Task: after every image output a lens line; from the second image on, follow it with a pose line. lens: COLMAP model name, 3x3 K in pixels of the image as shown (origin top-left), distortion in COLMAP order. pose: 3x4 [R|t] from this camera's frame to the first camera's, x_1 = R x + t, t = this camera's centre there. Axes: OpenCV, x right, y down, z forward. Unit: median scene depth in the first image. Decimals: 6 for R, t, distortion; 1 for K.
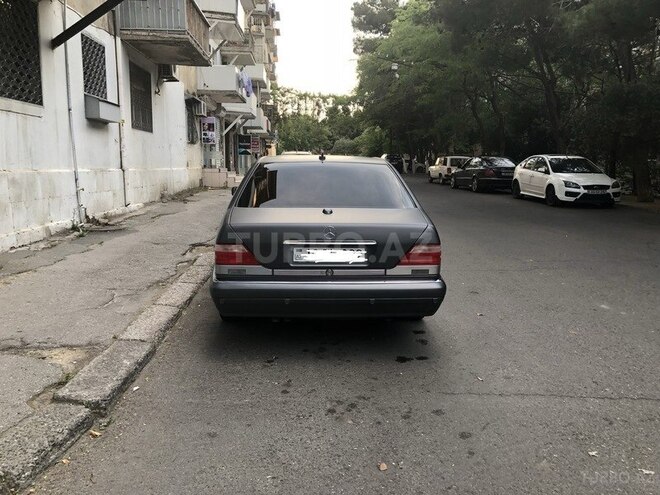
lens RADIAL K [[539.8, 0, 326.7], [0, 539.8, 247.7], [0, 0, 1]] dist [0.015953, -0.012328]
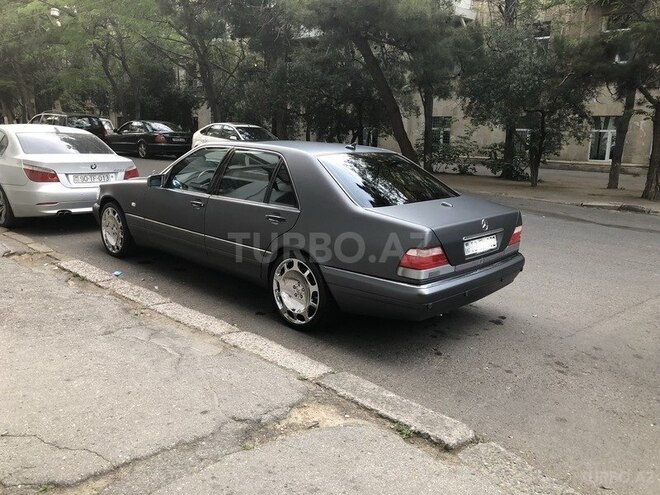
lens RADIAL K [[539.8, 0, 329.3], [0, 539.8, 245.1], [0, 0, 1]] dist [0.015953, -0.012328]
pose [[0.708497, -0.136684, 0.692351, -0.979162], [0.086391, 0.990484, 0.107136, -0.131554], [-0.700406, -0.016092, 0.713563, 0.418409]]
